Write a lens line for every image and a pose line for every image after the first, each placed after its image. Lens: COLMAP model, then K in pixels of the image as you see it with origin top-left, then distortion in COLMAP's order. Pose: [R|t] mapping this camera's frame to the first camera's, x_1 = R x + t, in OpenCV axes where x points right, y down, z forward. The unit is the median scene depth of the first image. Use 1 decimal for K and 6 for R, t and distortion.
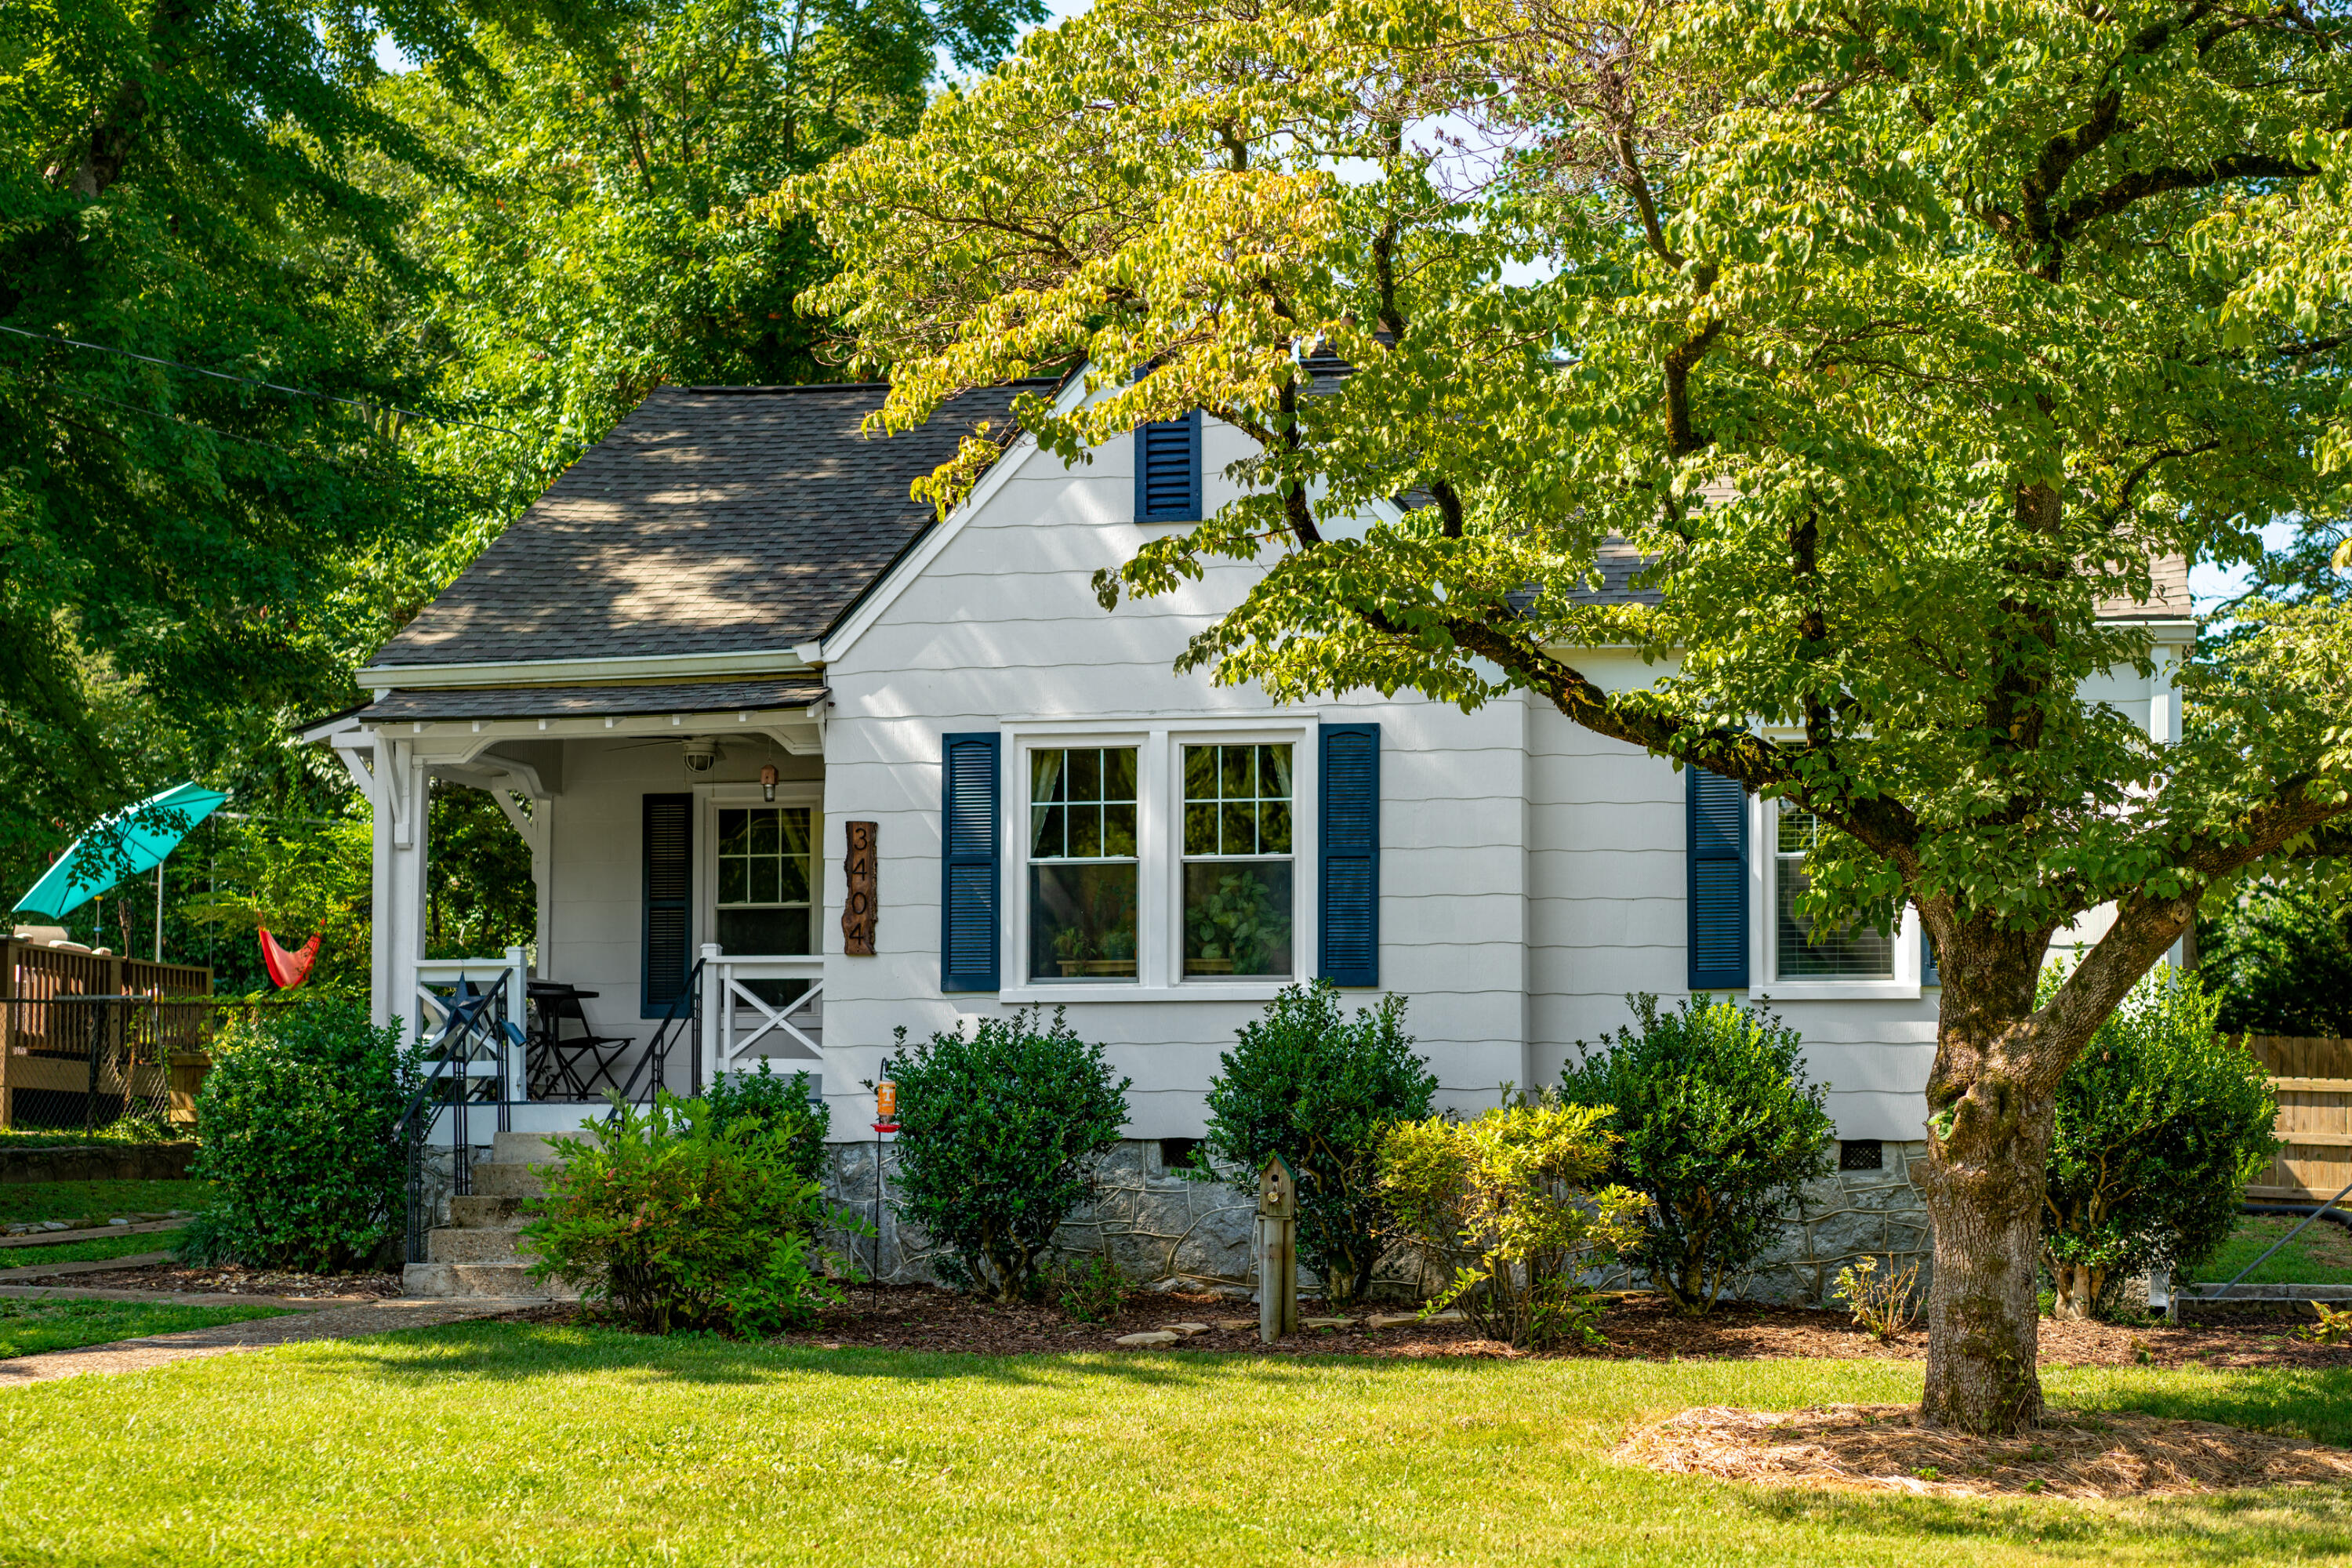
lens RADIAL K [[3759.9, 0, 1382.3], [0, 3759.9, 912.7], [0, 0, 1]] dist [0.053455, 0.075073]
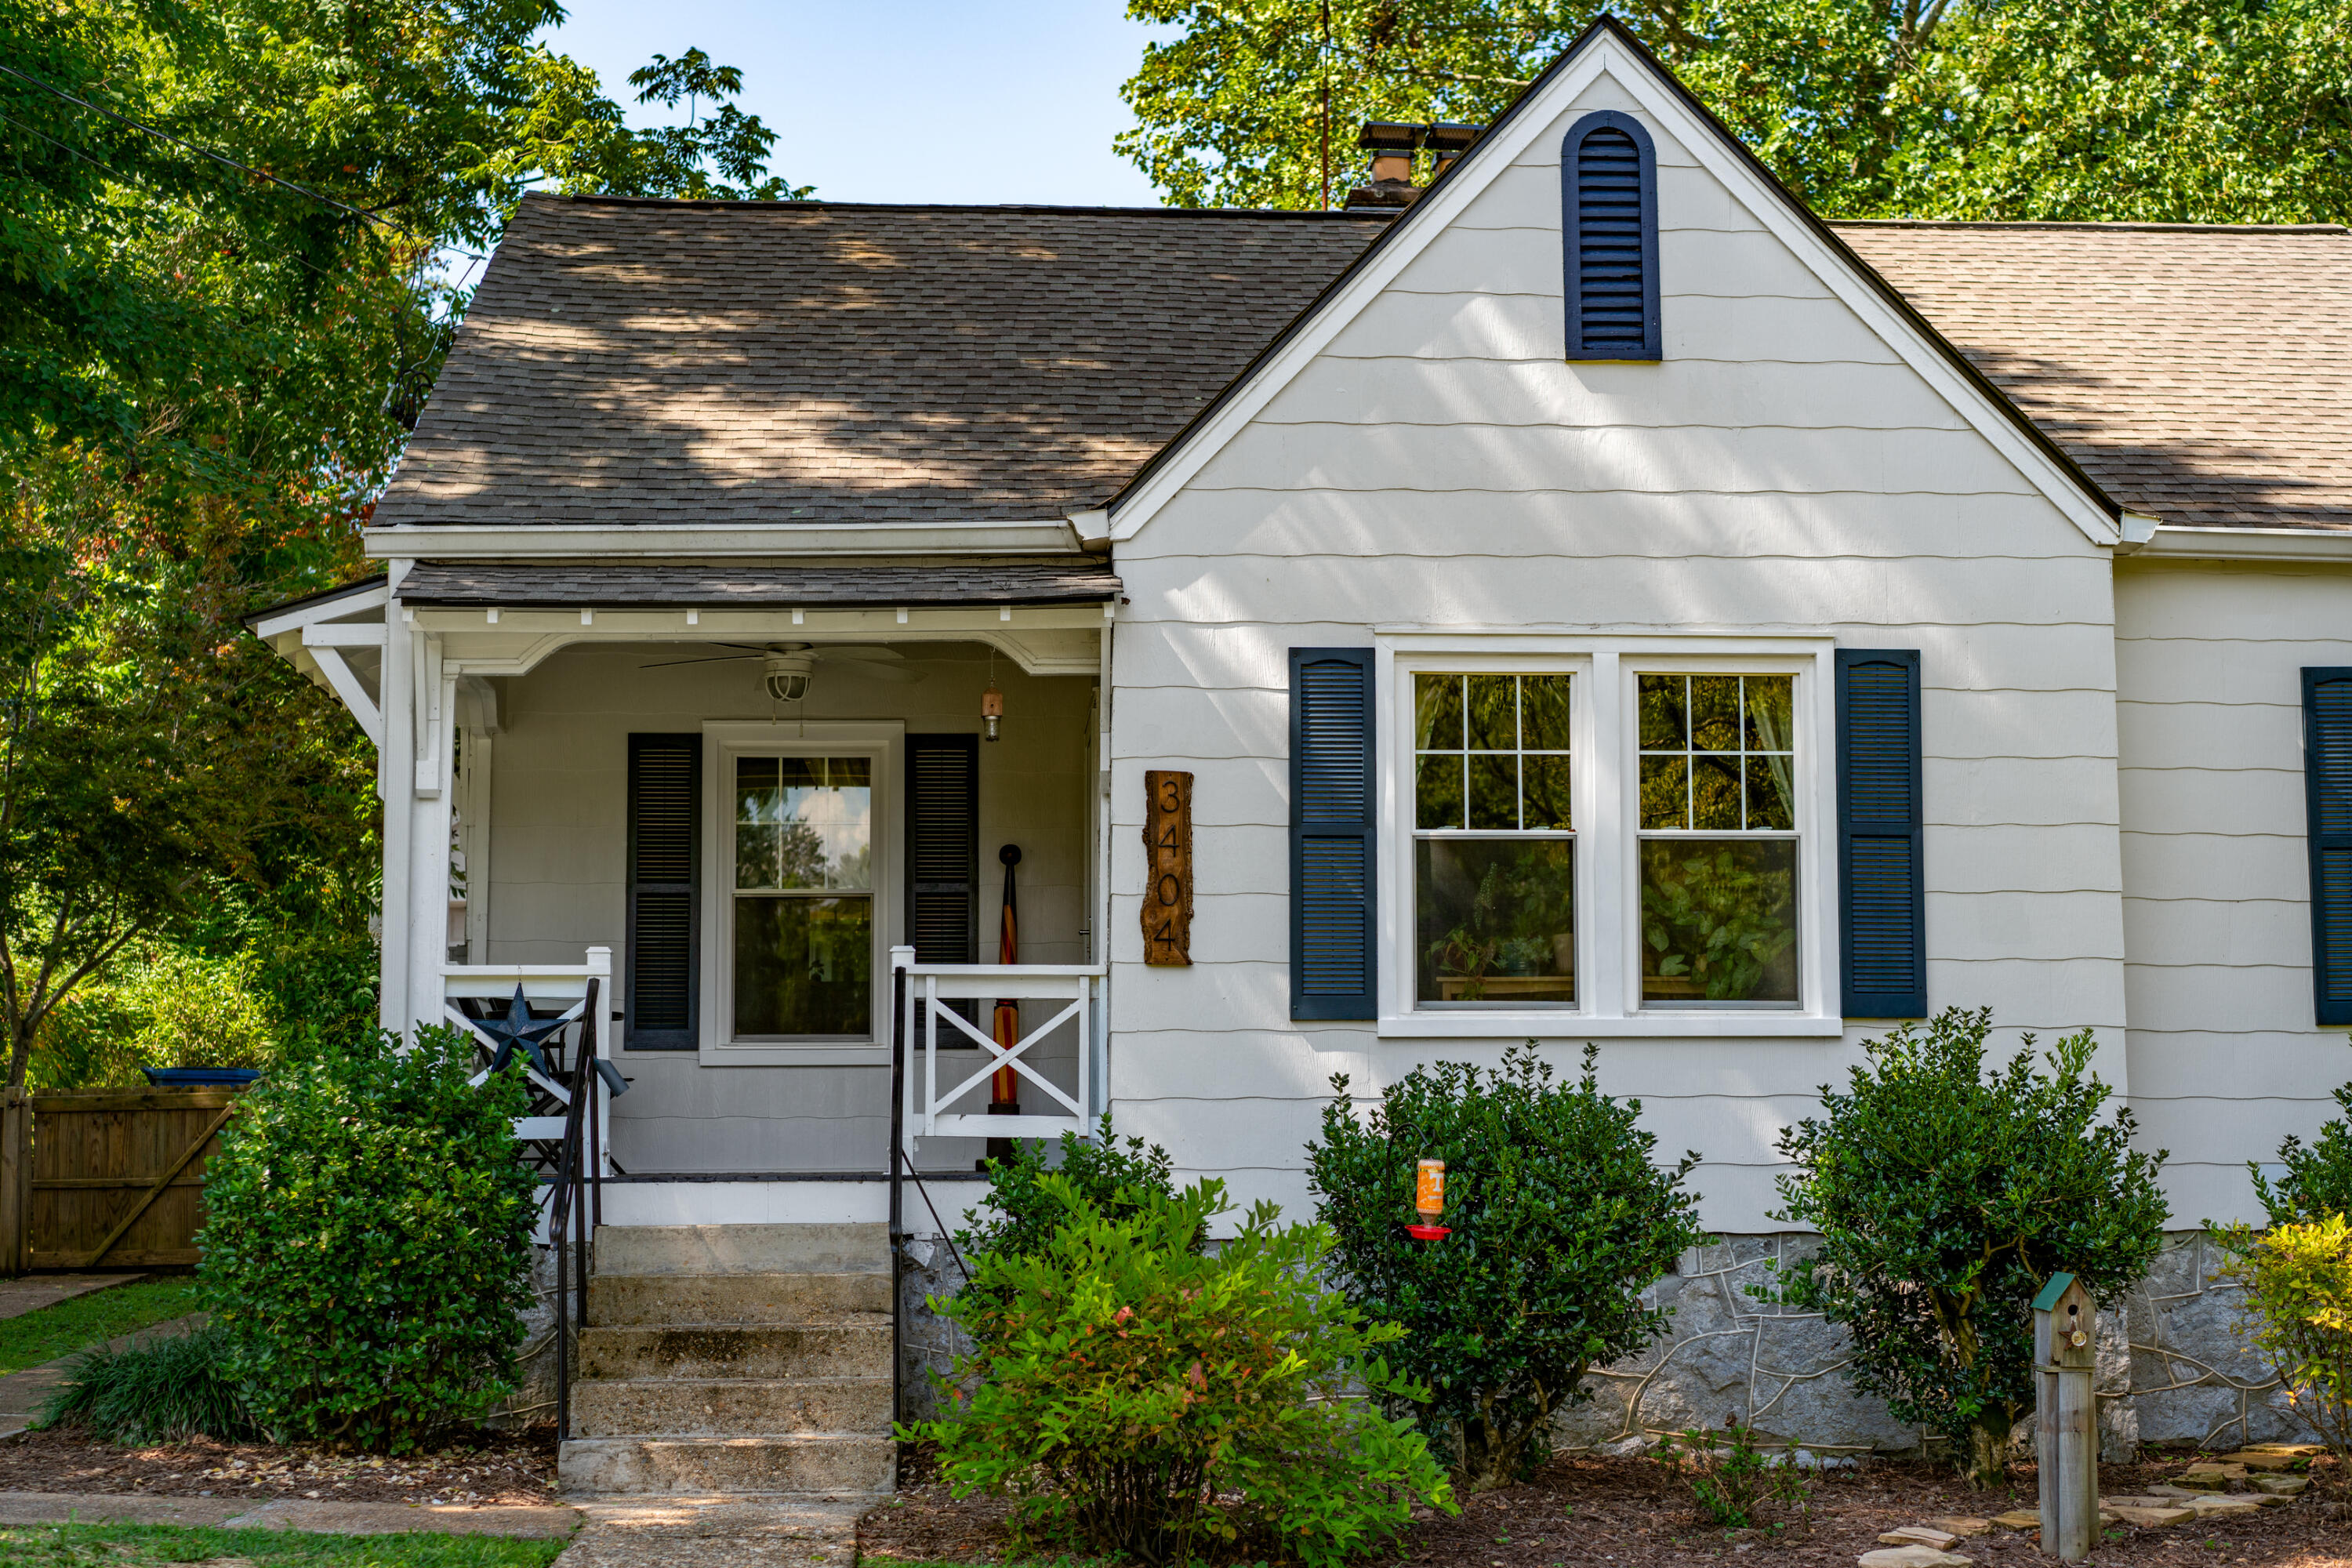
lens RADIAL K [[3508.7, 0, 1176.0], [0, 3508.7, 784.0], [0, 0, 1]] dist [0.026963, 0.028998]
pose [[0.967212, 0.023087, 0.252920, -0.301542], [-0.013307, 0.999099, -0.040311, 0.004014], [-0.253622, 0.035623, 0.966647, 0.380405]]
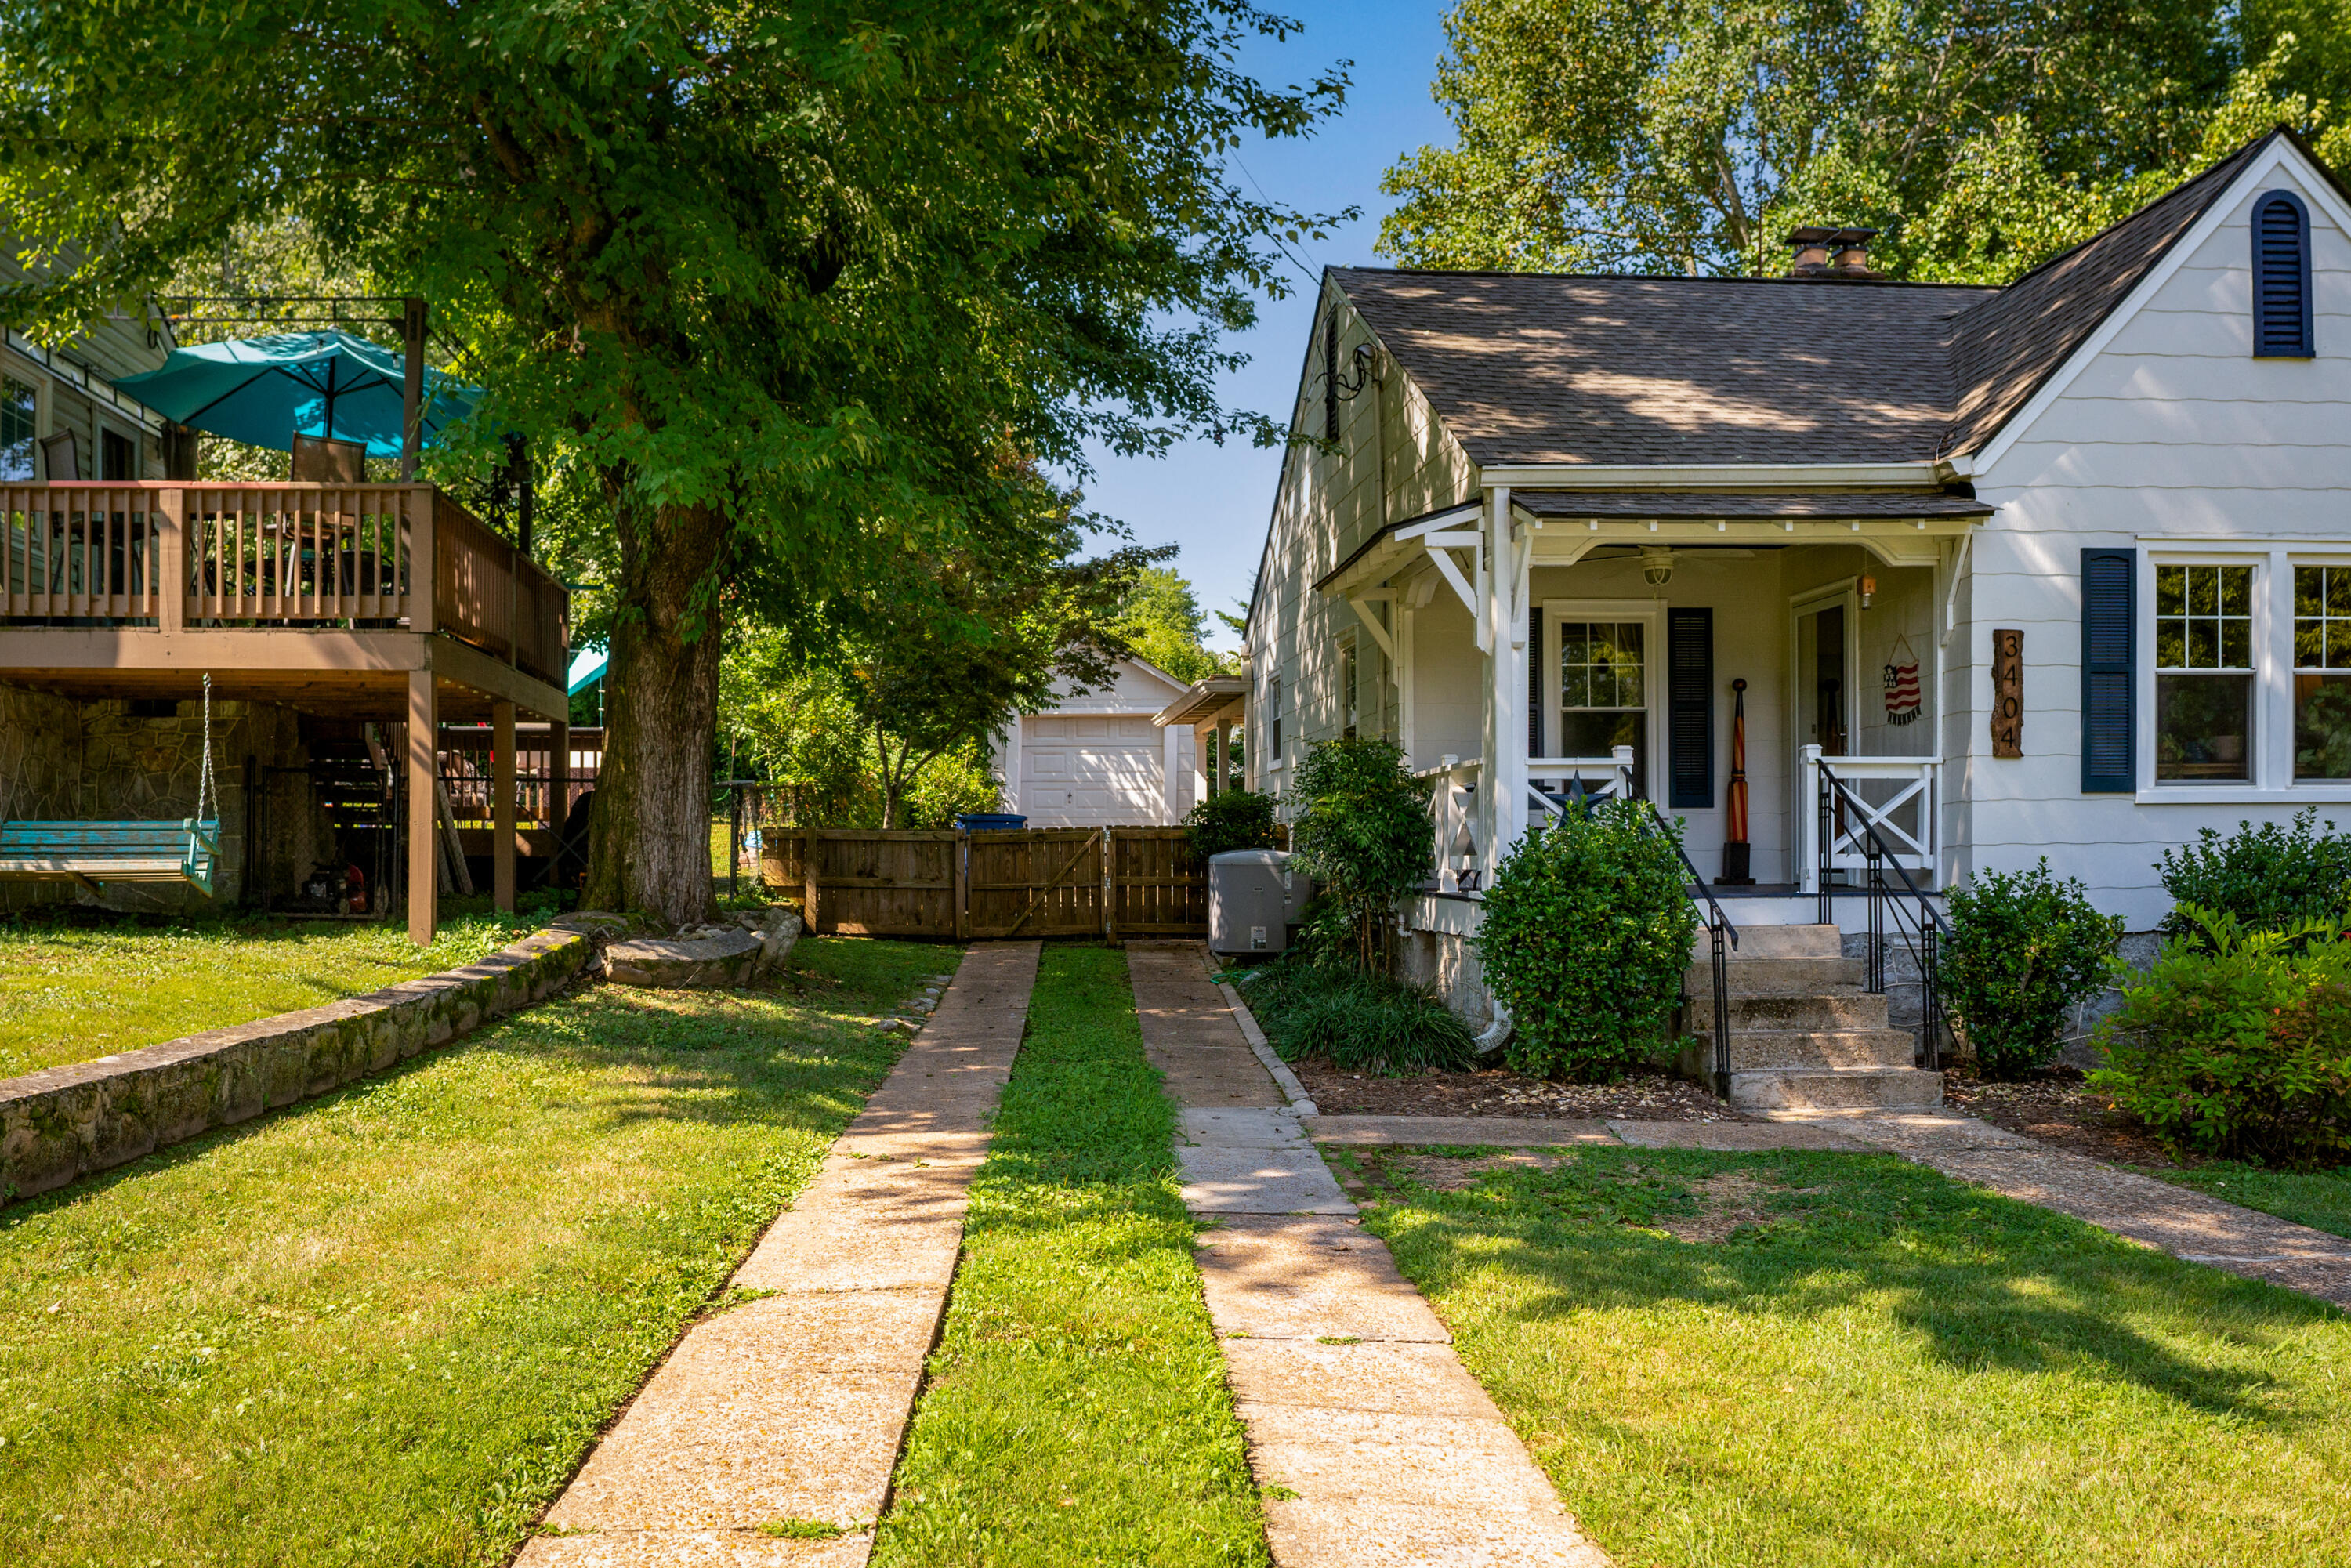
lens RADIAL K [[1838.0, 0, 1013.8], [0, 1838.0, 859.3], [0, 0, 1]] dist [-0.034524, 0.006216]
pose [[0.965978, -0.010188, 0.258424, -0.541257], [-0.009007, 0.997292, 0.072985, 0.005107], [-0.258468, -0.072829, 0.963271, 0.582169]]
